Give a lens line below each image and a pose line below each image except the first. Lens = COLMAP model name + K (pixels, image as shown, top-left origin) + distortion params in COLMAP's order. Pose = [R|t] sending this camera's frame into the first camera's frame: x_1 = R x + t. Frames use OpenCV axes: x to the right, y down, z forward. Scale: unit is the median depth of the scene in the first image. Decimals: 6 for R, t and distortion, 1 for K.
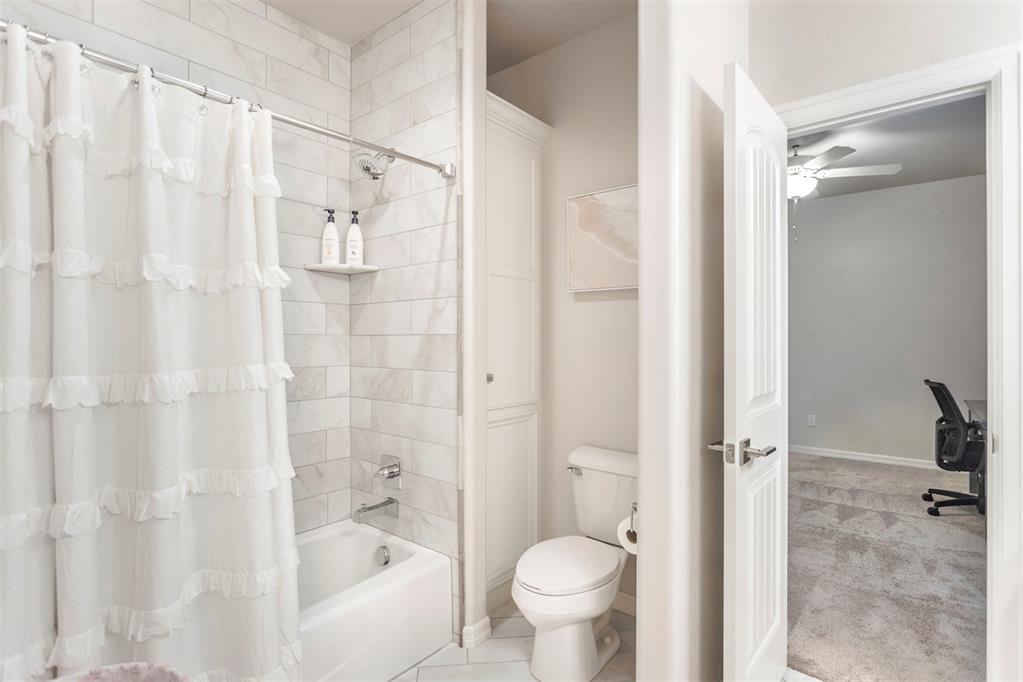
lens RADIAL K [[498.6, 0, 510.8], [0, 498.6, 333.2], [0, 0, 1]] dist [-0.013088, 0.004647]
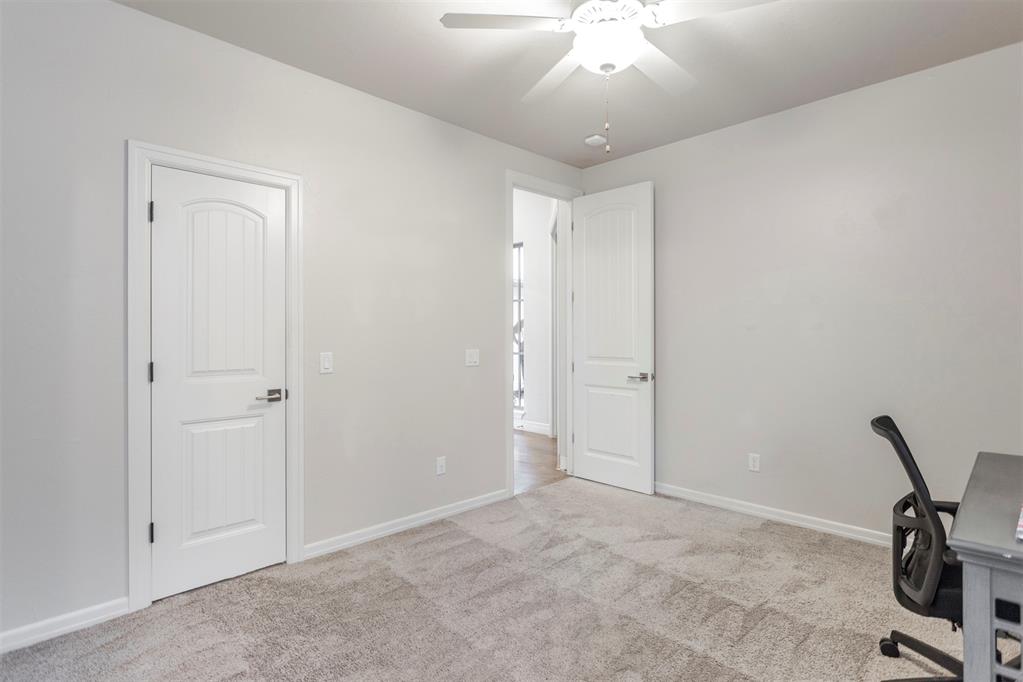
lens RADIAL K [[498.6, 0, 510.8], [0, 498.6, 333.2], [0, 0, 1]] dist [-0.013088, 0.004647]
pose [[0.993879, -0.004894, -0.110362, 0.514526], [0.005318, 0.999980, 0.003555, 0.003283], [0.110343, -0.004120, 0.993885, 0.452019]]
